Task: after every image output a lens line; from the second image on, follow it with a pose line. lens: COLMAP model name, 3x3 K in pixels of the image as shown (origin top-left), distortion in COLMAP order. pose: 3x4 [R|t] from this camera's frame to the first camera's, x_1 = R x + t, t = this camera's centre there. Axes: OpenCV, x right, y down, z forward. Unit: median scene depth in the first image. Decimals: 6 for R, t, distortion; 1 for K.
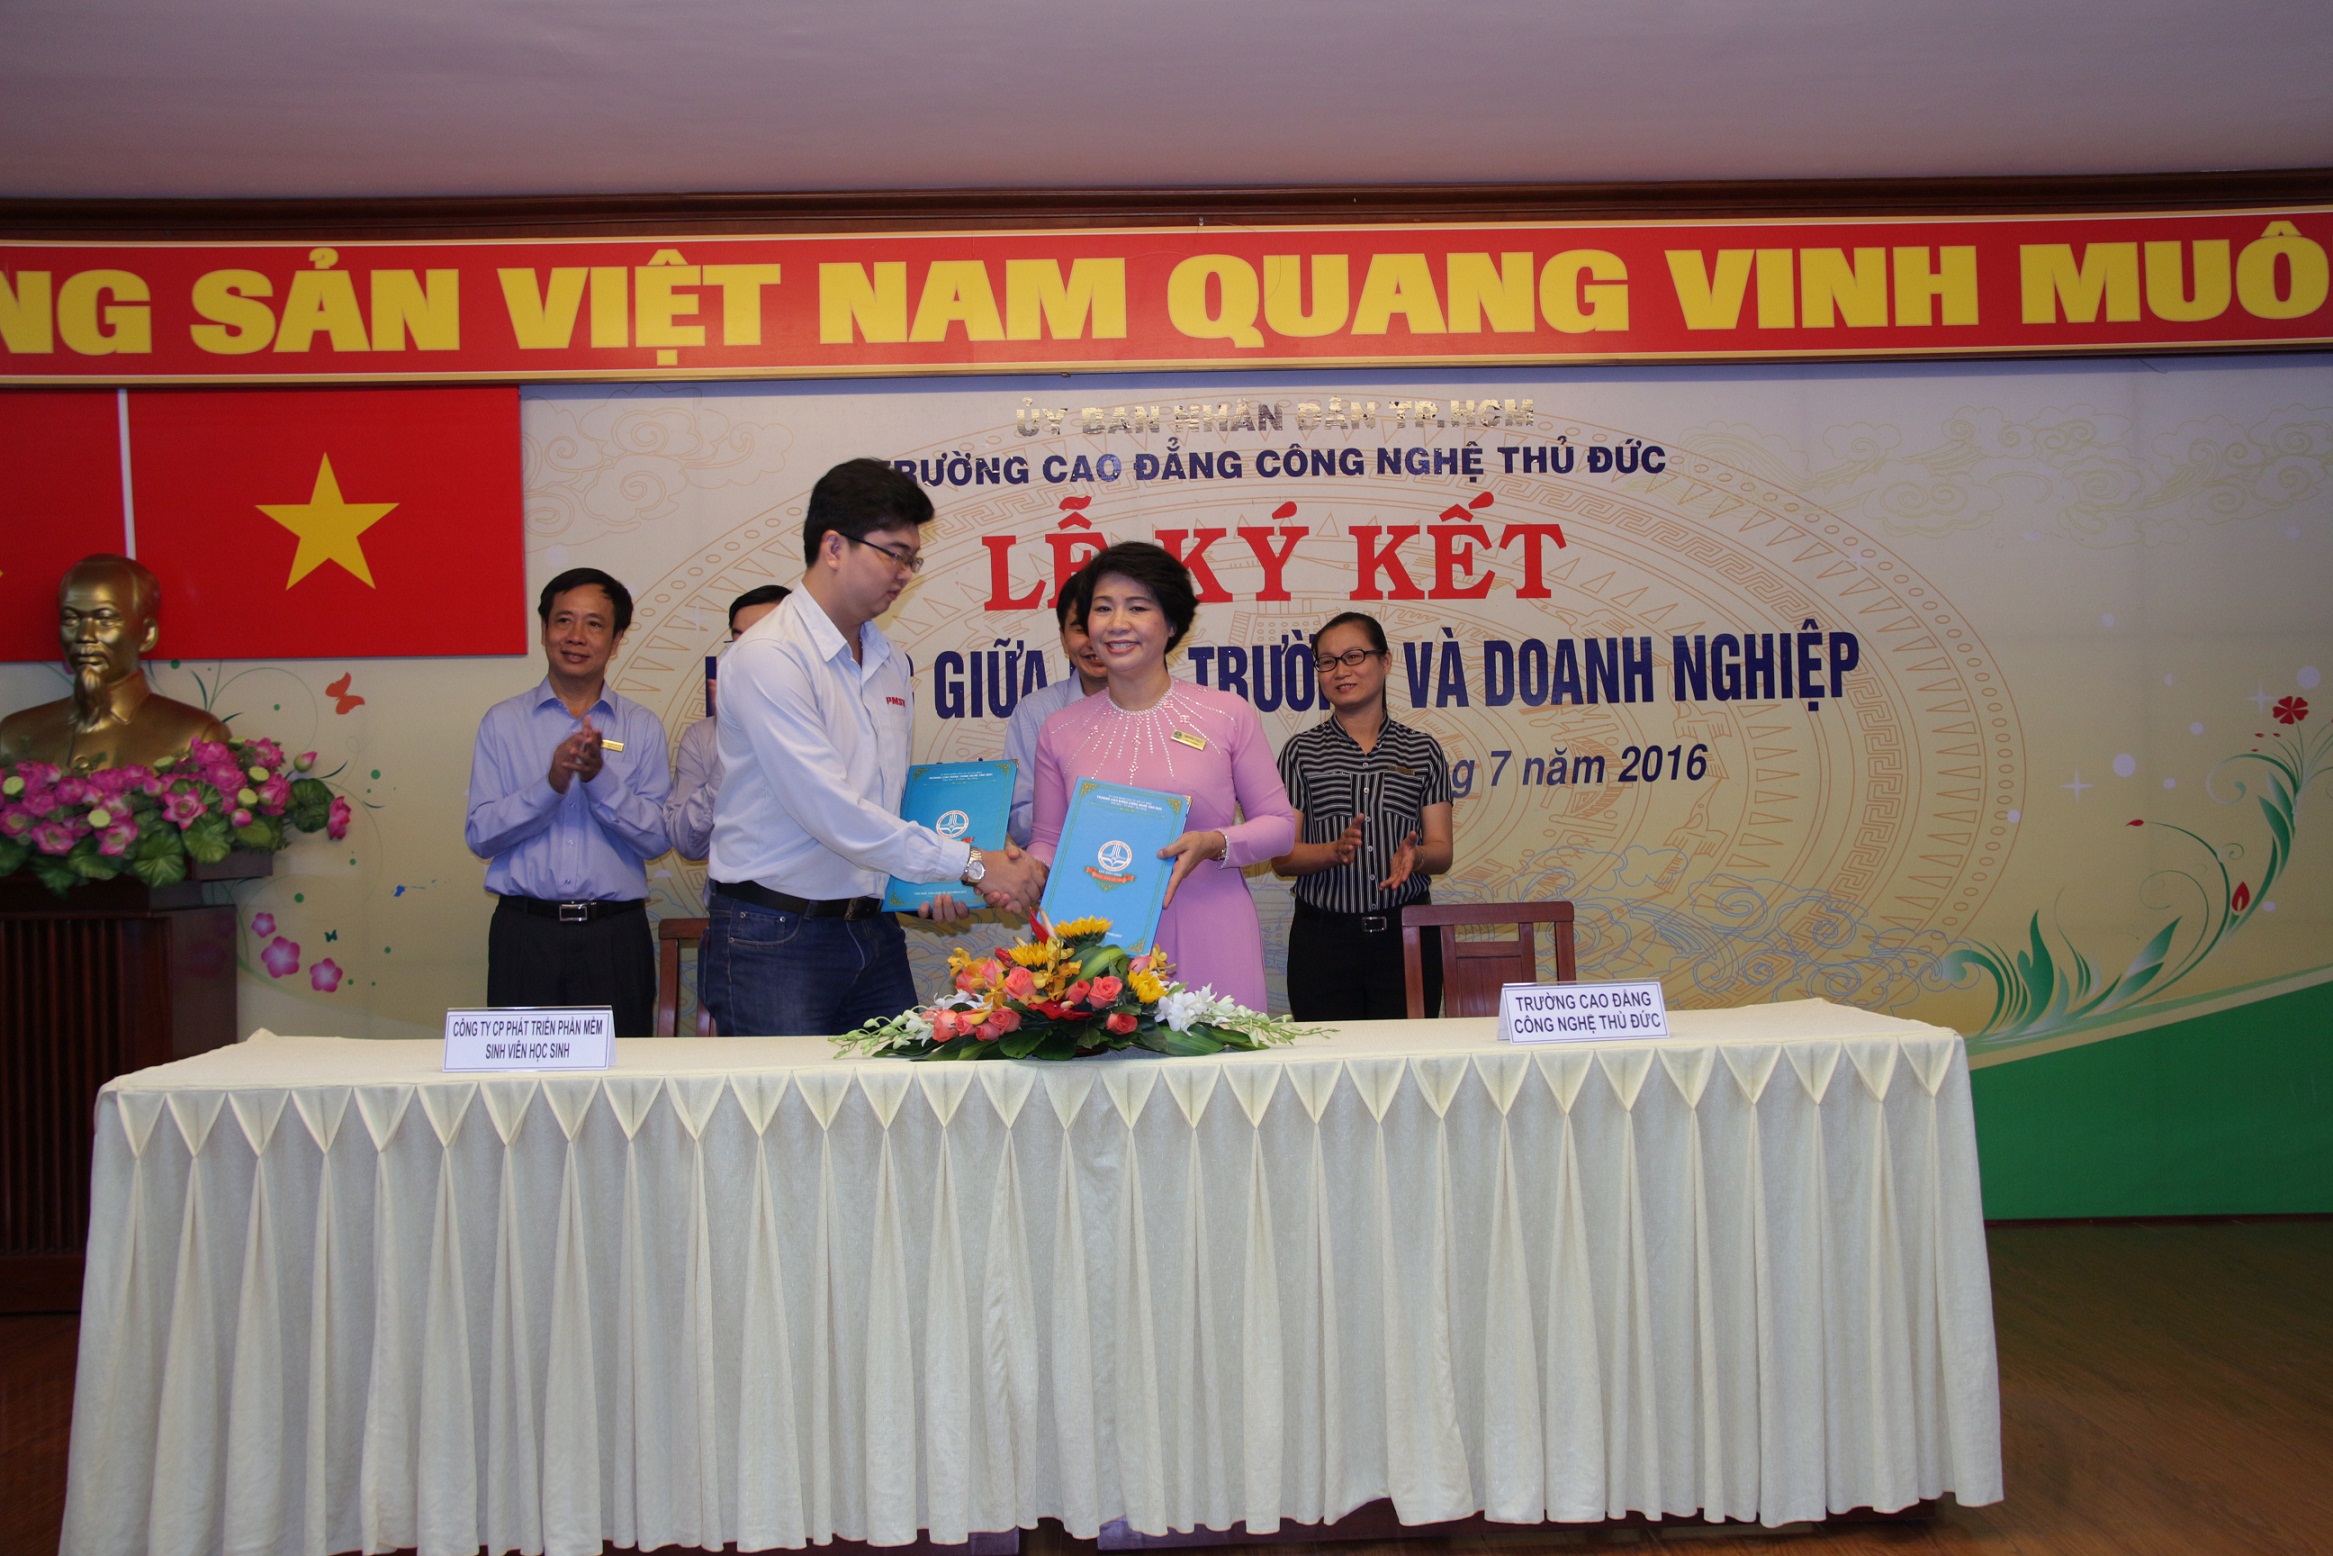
lens RADIAL K [[2619.6, 0, 1177.8], [0, 2619.6, 771.3], [0, 0, 1]] dist [-0.104030, 0.361771]
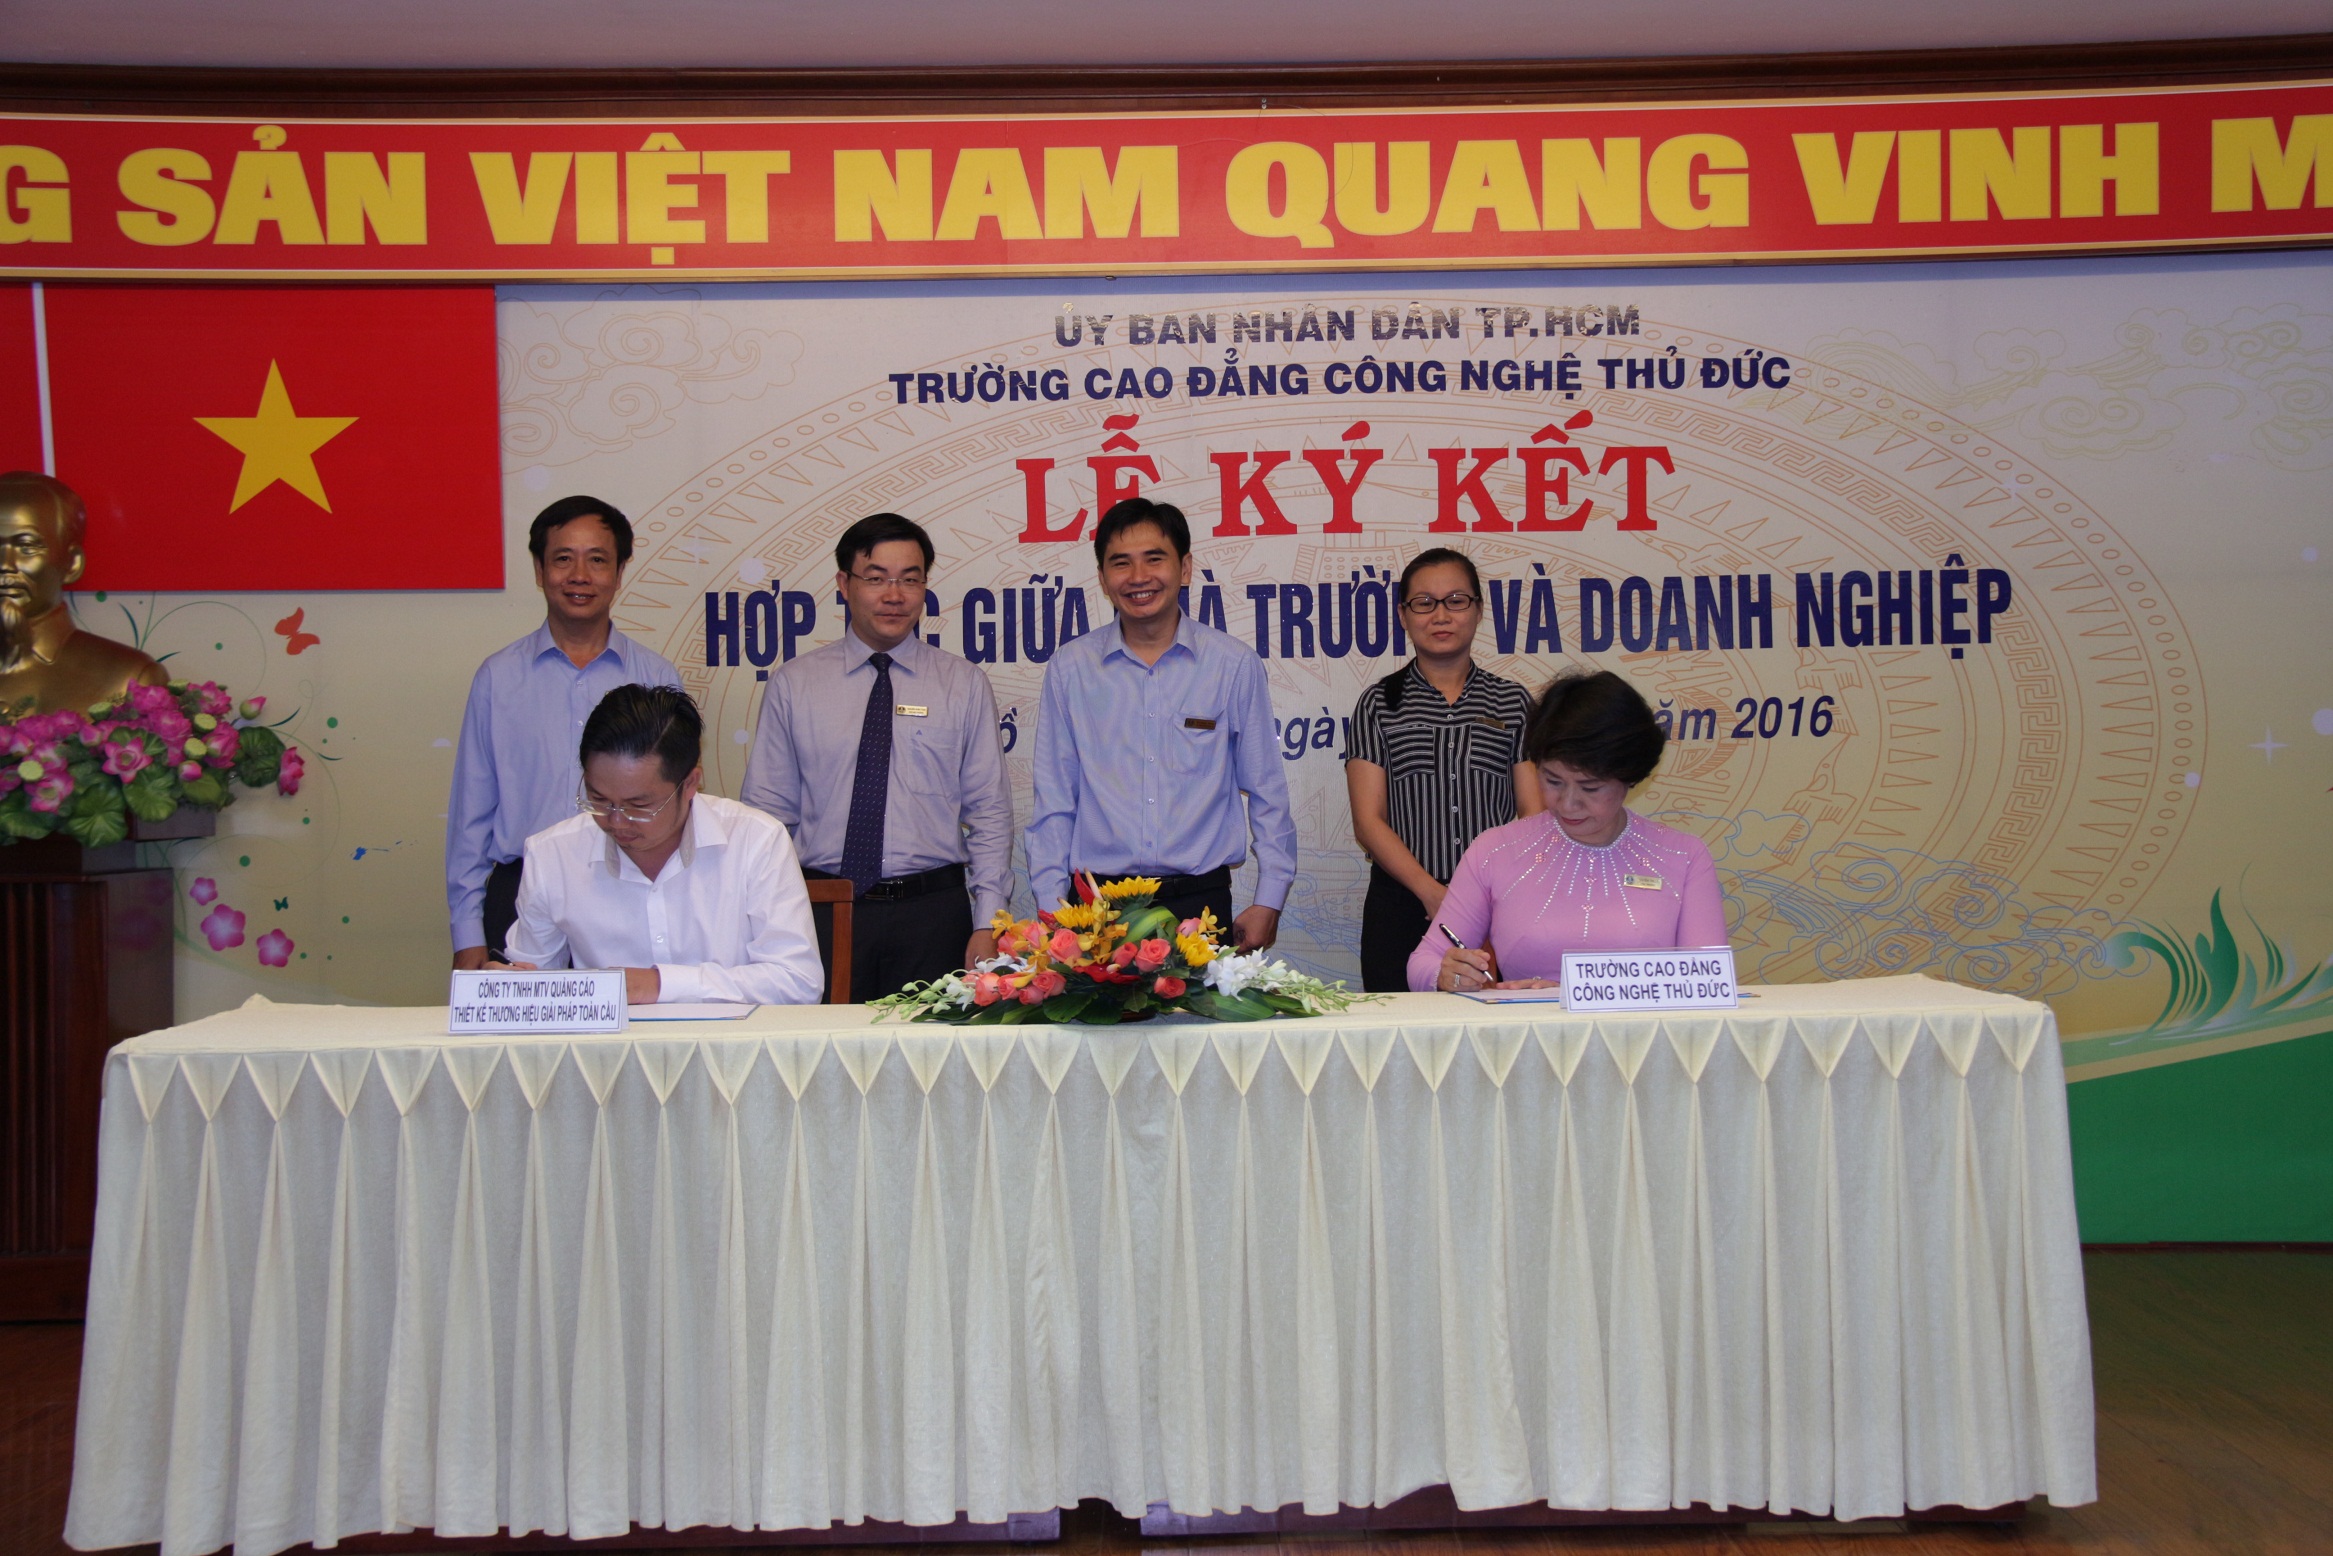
lens RADIAL K [[3437.8, 0, 1167.1], [0, 3437.8, 772.0], [0, 0, 1]] dist [0.042939, 0.781541]
pose [[0.999718, 0.005347, -0.023142, 0.004329], [-0.004962, 0.999849, 0.016652, -0.003010], [0.023228, -0.016532, 0.999593, -0.175812]]
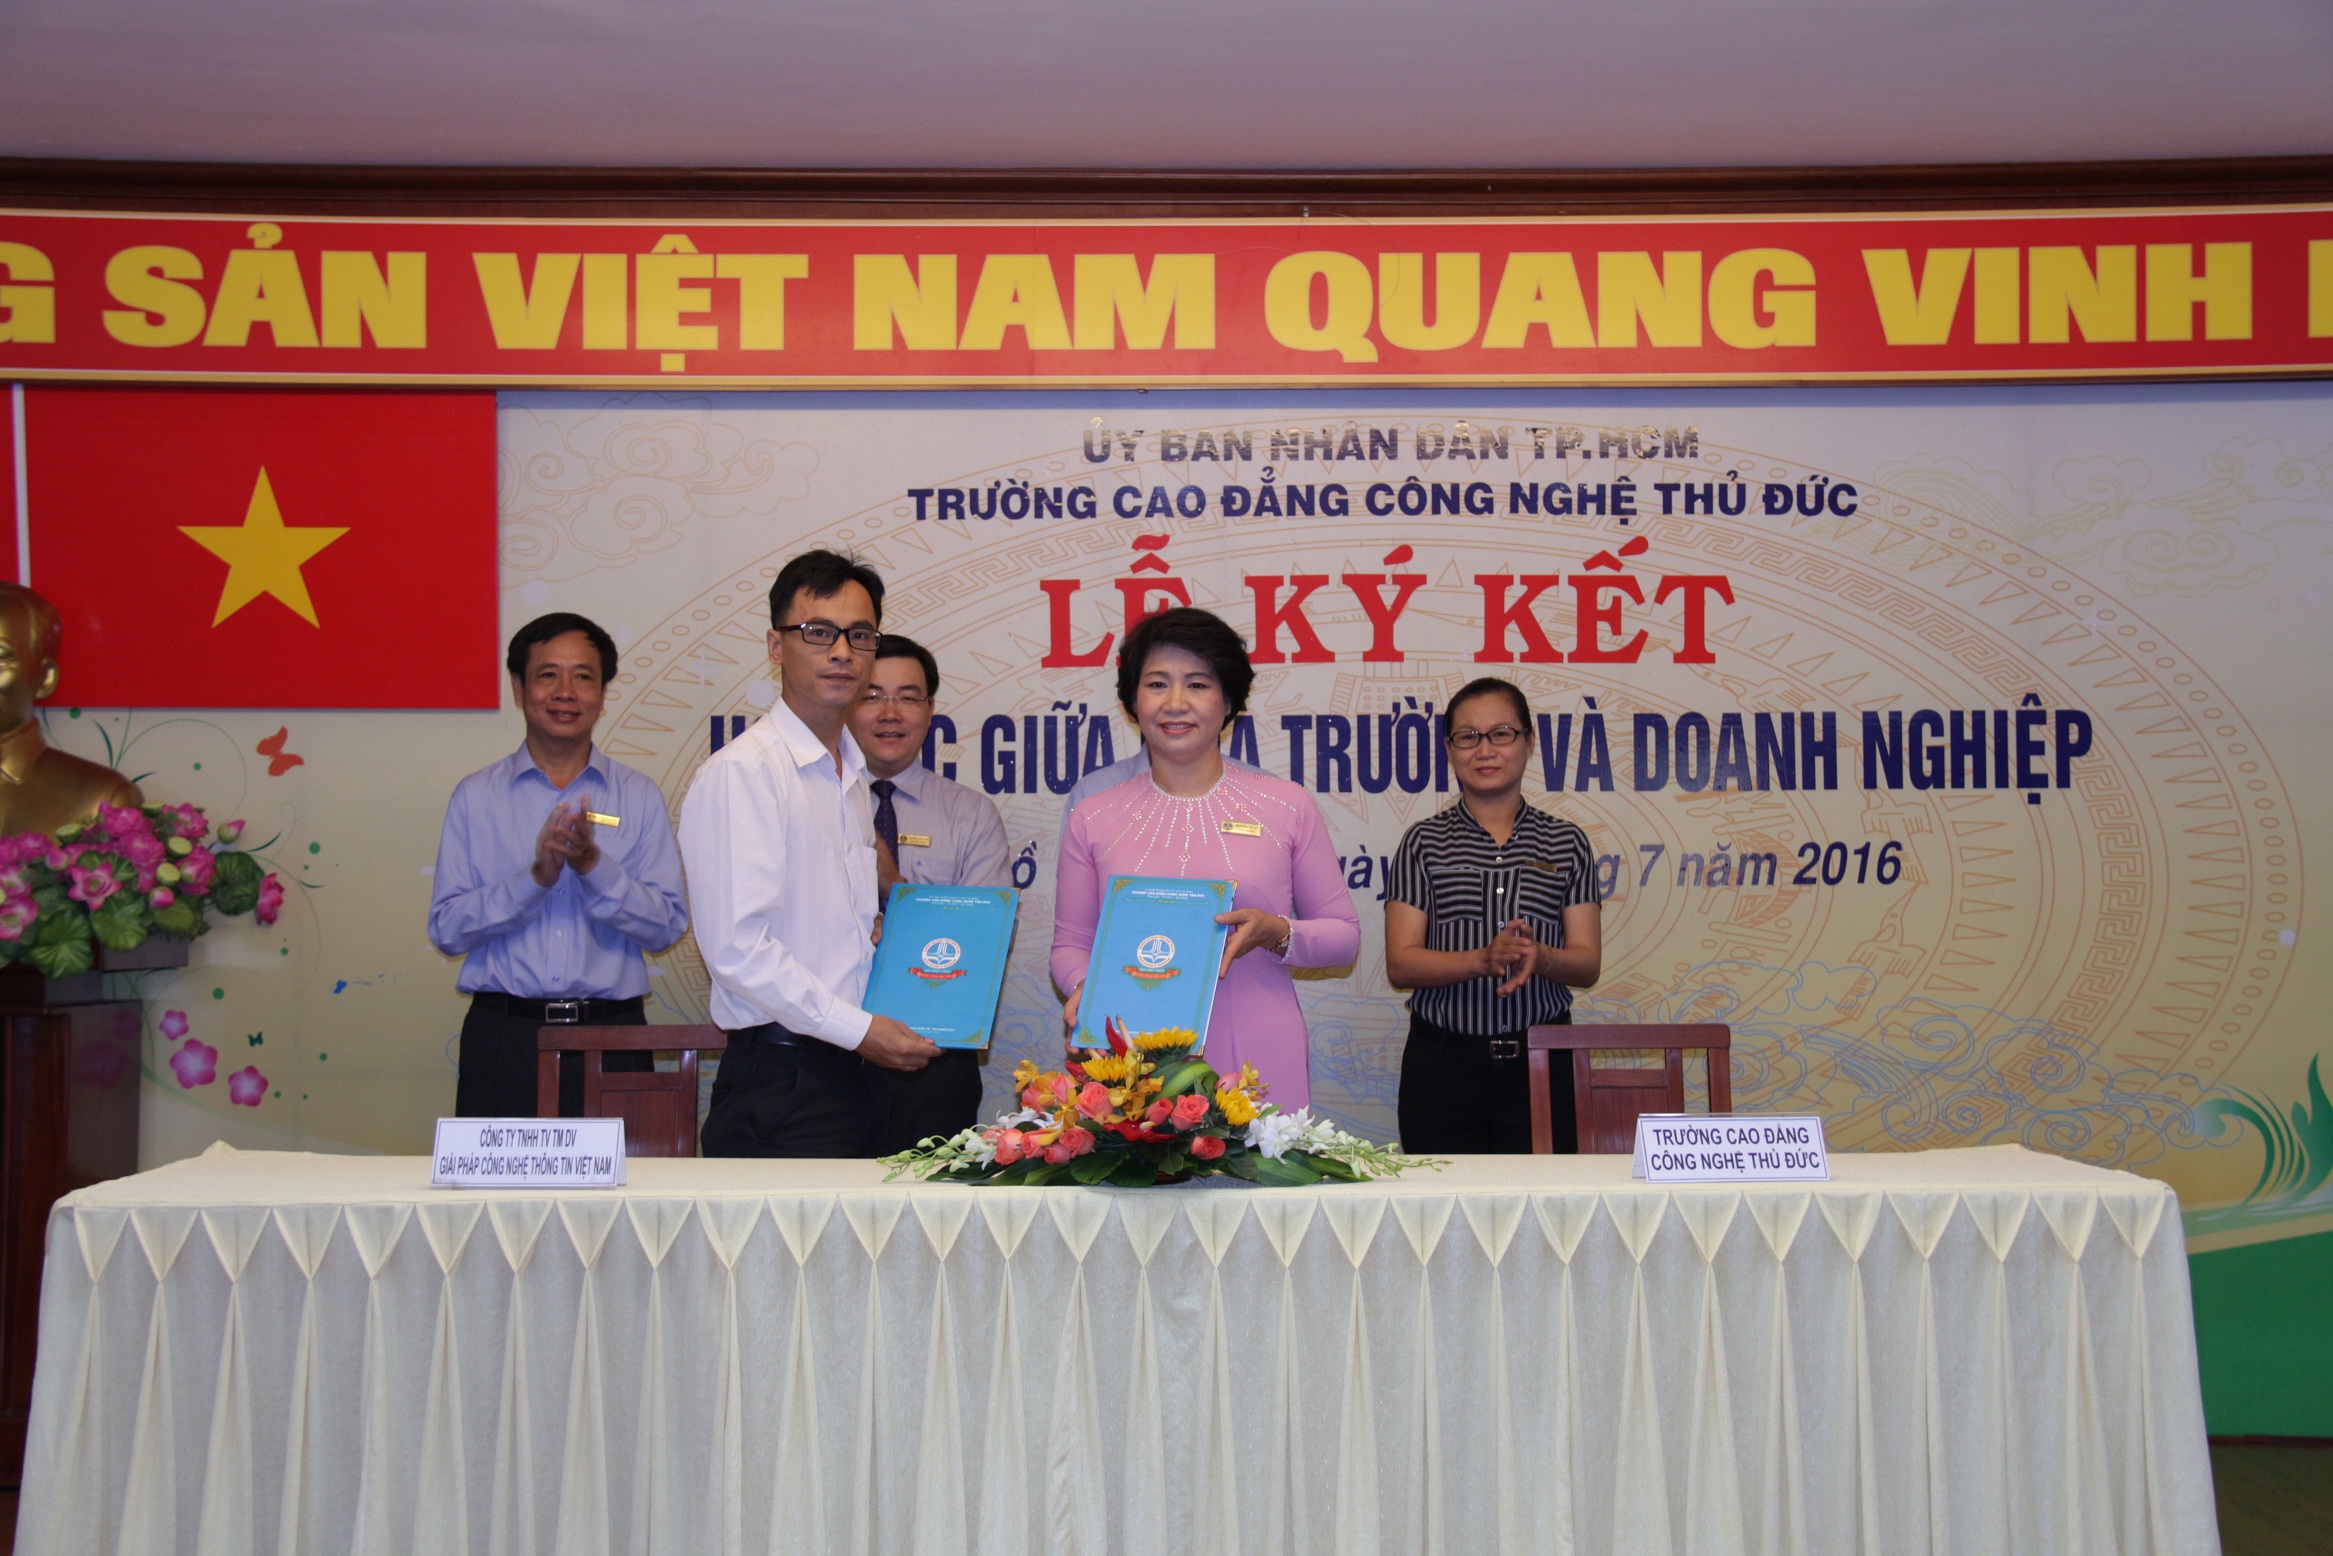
lens RADIAL K [[3453.0, 0, 1144.9], [0, 3453.0, 774.9], [0, 0, 1]] dist [0.045844, 0.819978]
pose [[0.999384, 0.018050, -0.030095, -0.006268], [-0.018706, 0.999590, -0.021673, -0.003162], [0.029692, 0.022222, 0.999312, -0.117159]]
